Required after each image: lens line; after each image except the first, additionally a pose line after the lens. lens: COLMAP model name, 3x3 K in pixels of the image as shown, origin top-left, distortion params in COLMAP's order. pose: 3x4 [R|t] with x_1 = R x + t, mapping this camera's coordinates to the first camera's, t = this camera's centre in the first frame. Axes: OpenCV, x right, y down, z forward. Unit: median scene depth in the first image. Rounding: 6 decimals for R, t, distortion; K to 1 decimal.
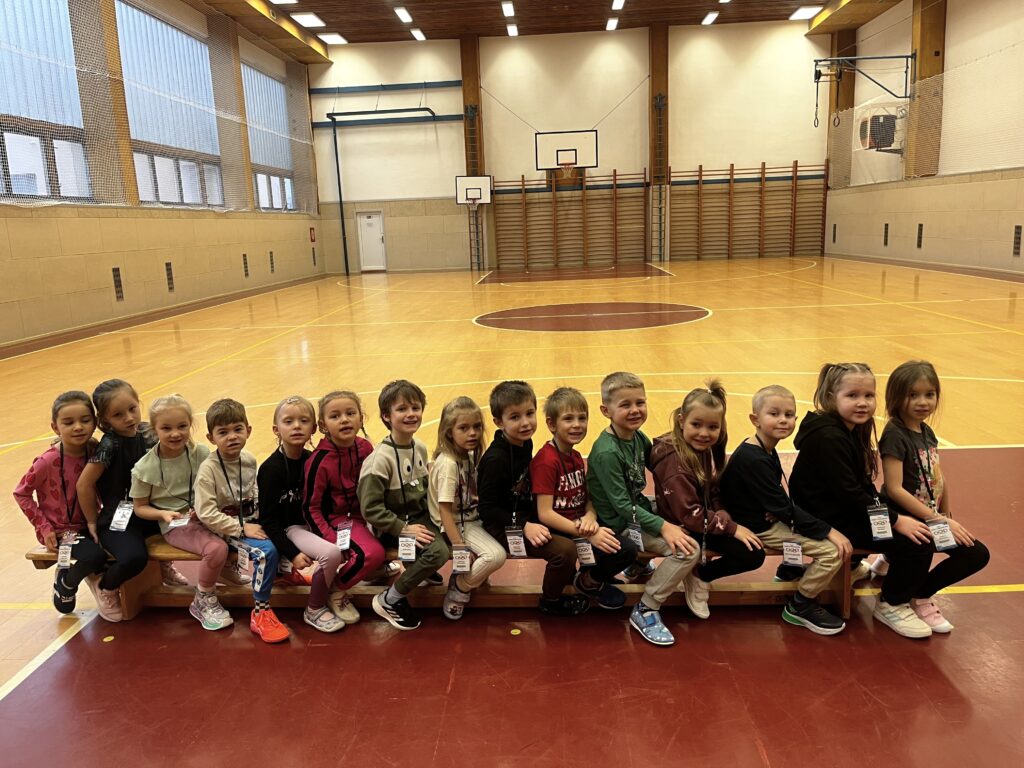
lens RADIAL K [[790.3, 0, 511.1], [0, 790.3, 381.7], [0, 0, 1]] dist [0.013037, -0.026470]
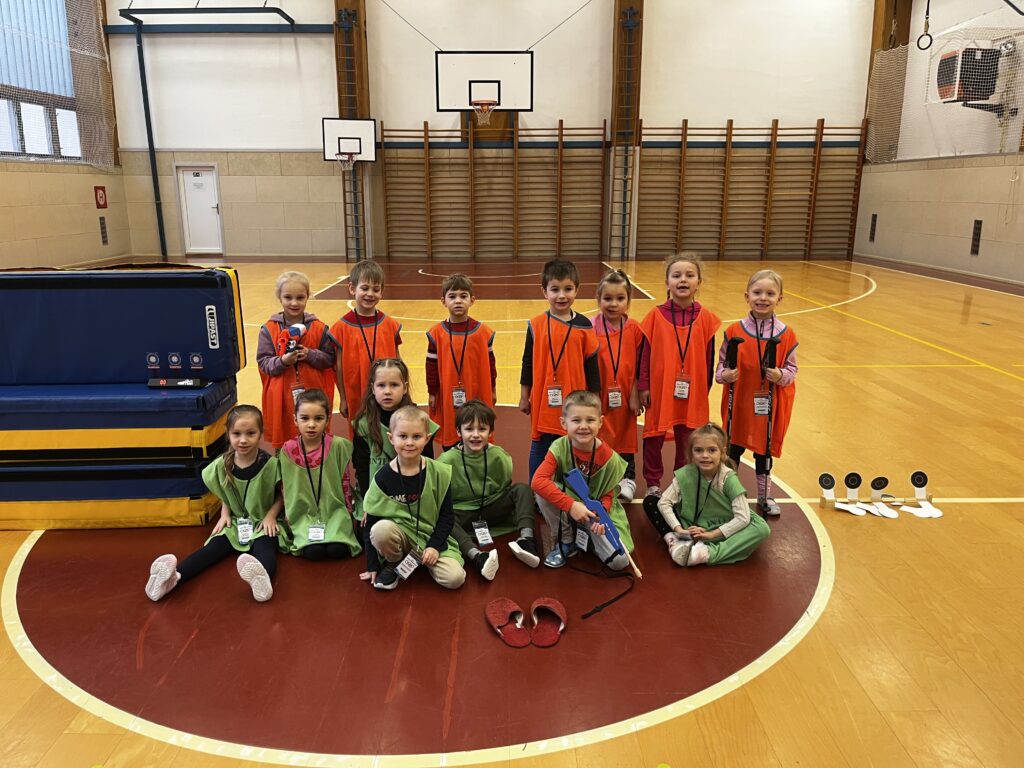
lens RADIAL K [[790.3, 0, 512.7], [0, 790.3, 383.4], [0, 0, 1]] dist [0.013037, -0.026470]
pose [[0.997344, 0.026768, 0.067740, 0.049320], [-0.029511, 0.998771, 0.039815, -0.067266], [-0.066591, -0.041709, 0.996908, 0.313164]]
